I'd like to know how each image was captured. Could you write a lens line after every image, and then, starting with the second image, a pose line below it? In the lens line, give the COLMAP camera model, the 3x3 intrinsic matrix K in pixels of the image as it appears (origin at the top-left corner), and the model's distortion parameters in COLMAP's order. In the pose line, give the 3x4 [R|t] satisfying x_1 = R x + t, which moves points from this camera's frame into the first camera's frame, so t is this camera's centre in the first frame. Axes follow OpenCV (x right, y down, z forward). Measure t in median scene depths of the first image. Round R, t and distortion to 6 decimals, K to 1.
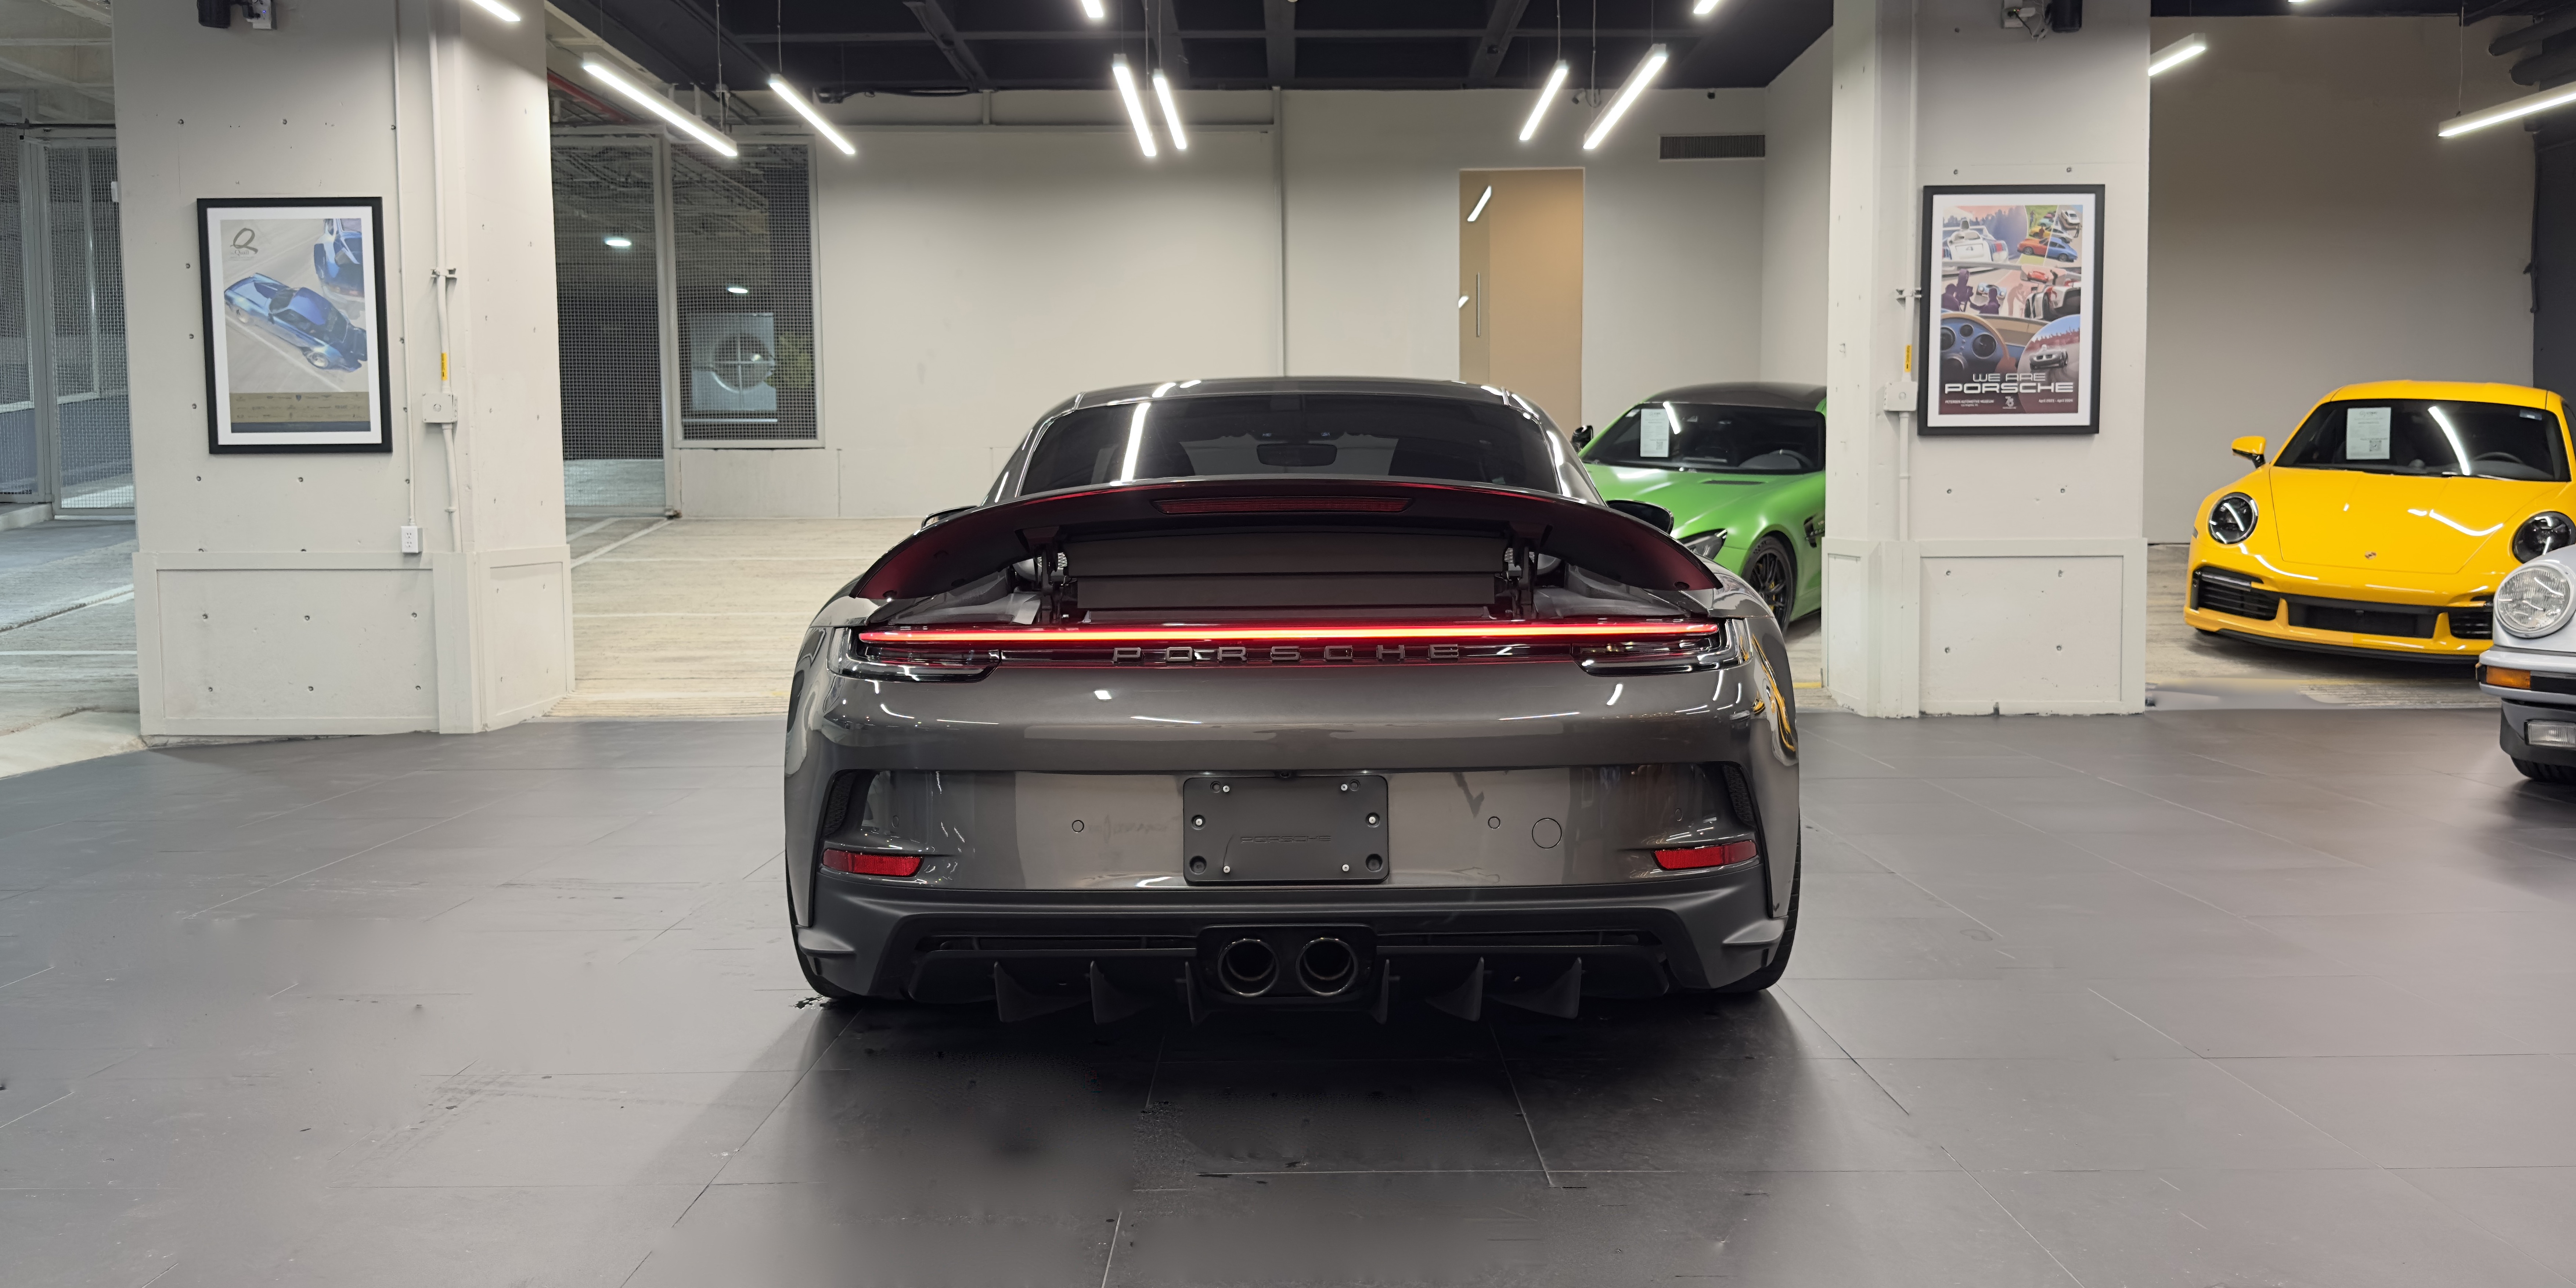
lens RADIAL K [[2089.2, 0, 1282.1], [0, 2089.2, 703.2], [0, 0, 1]] dist [0.102018, -0.142073]
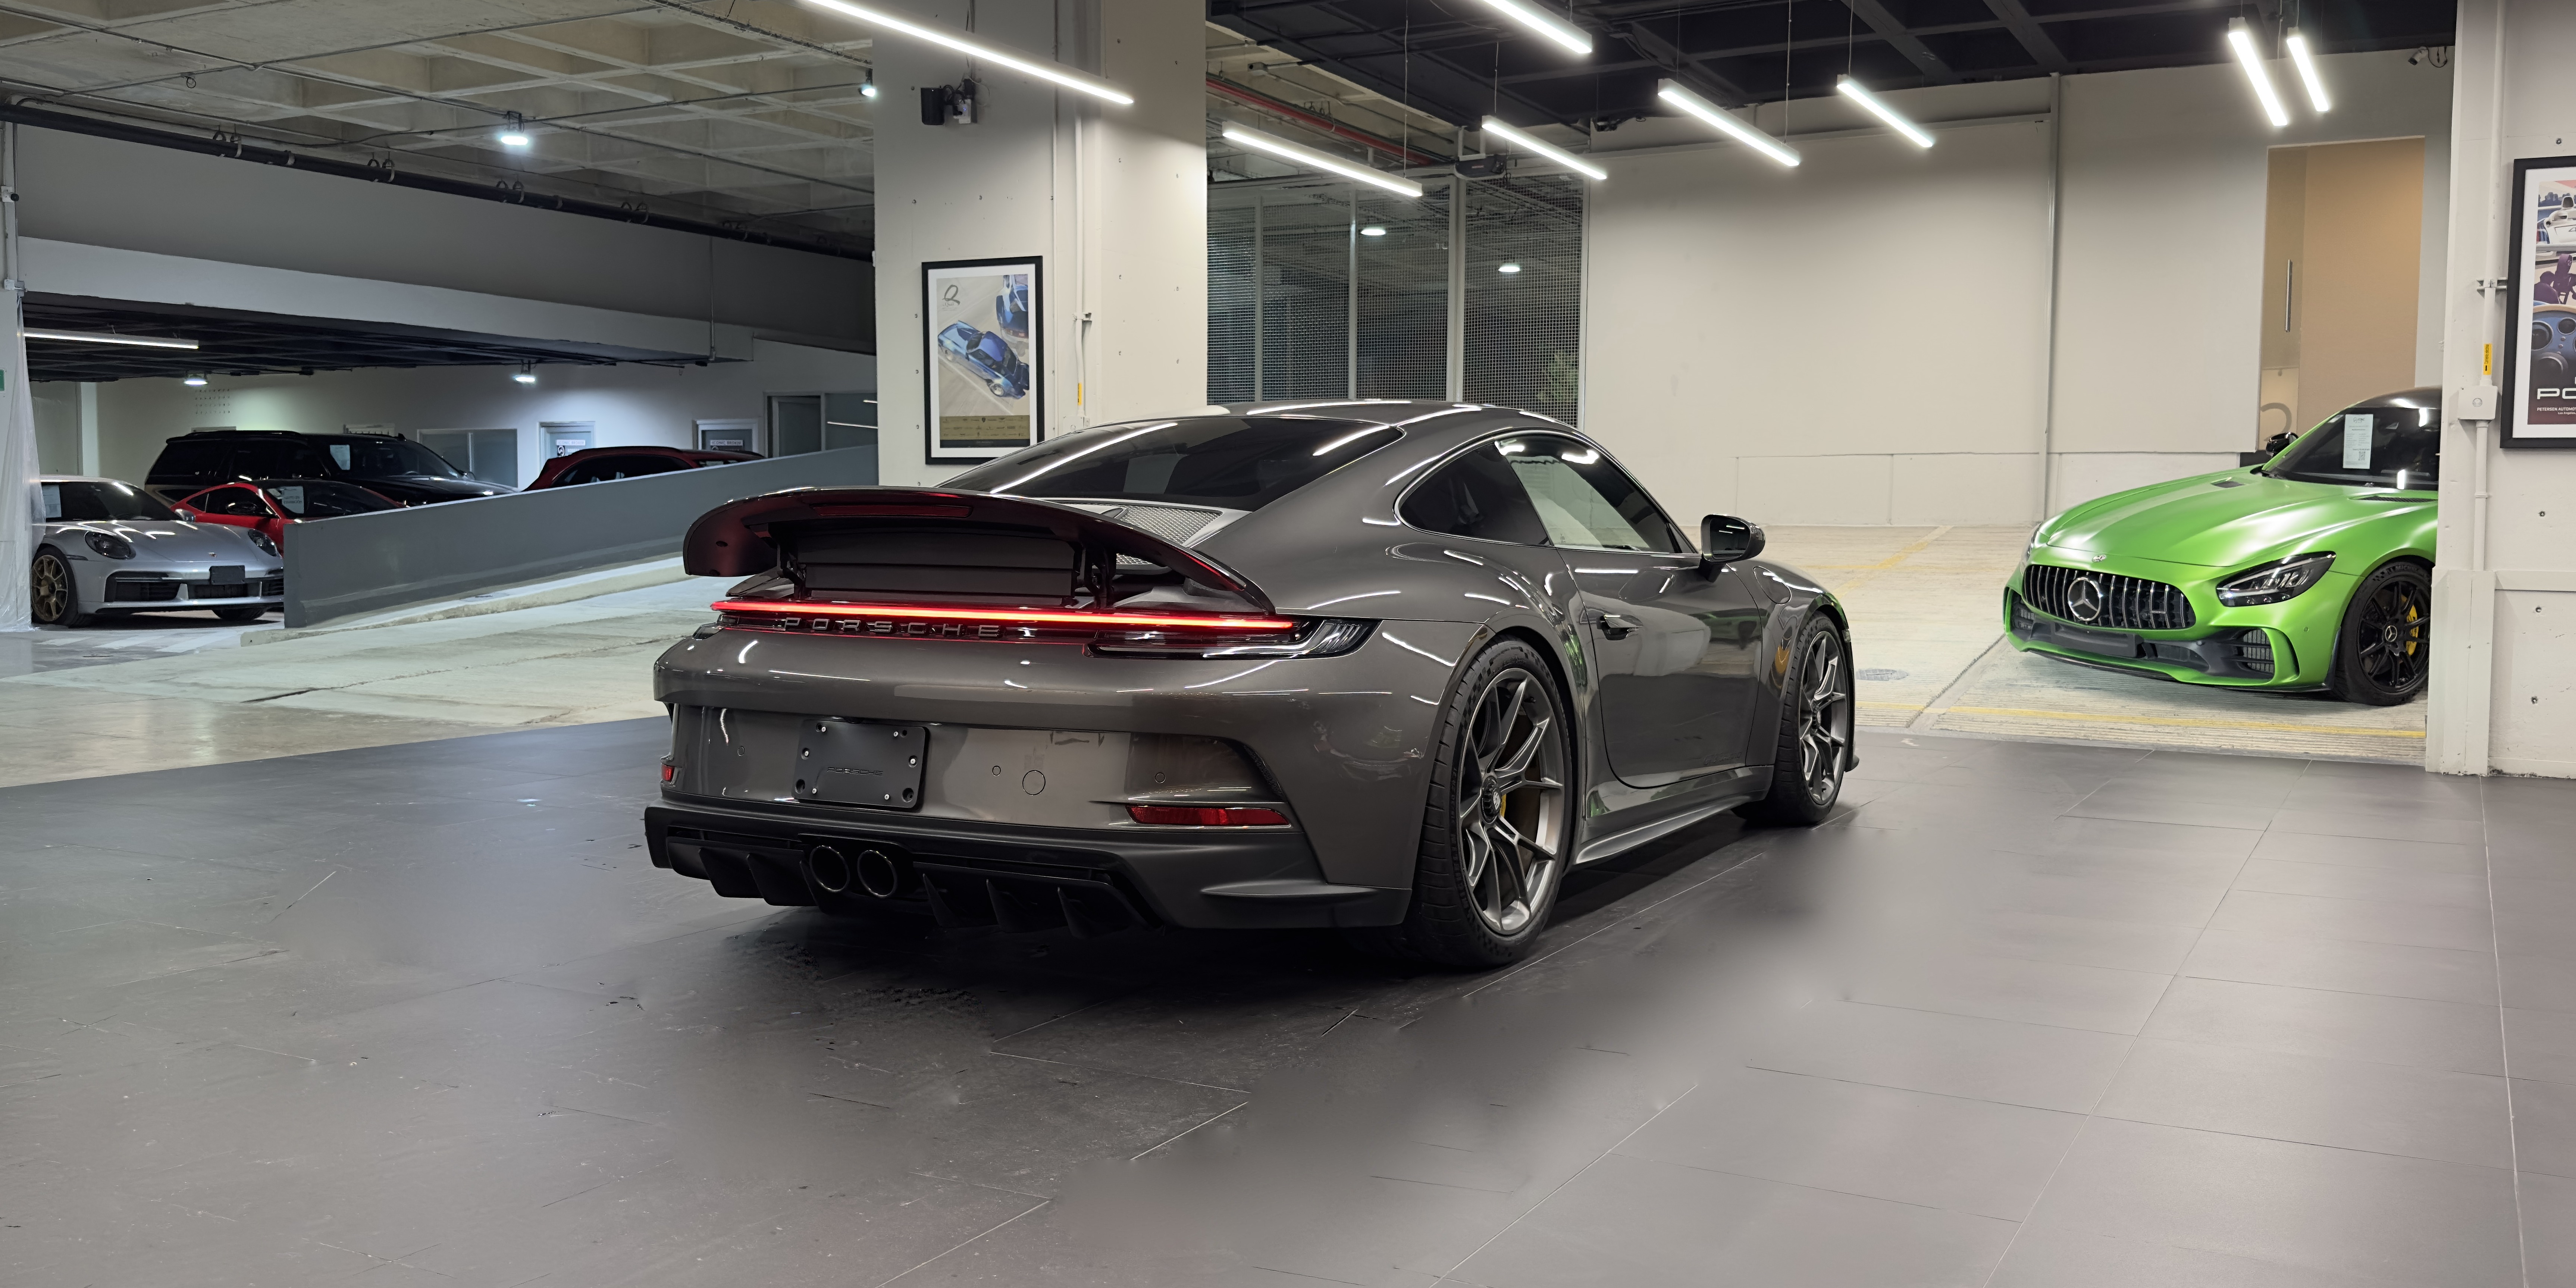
lens RADIAL K [[2089.1, 0, 1259.2], [0, 2089.1, 729.0], [0, 0, 1]] dist [0.102018, -0.142073]
pose [[0.875741, 0.065728, -0.478286, 0.282951], [-0.061650, 0.997803, 0.024240, -0.002332], [0.478829, 0.008258, 0.877869, -0.003789]]
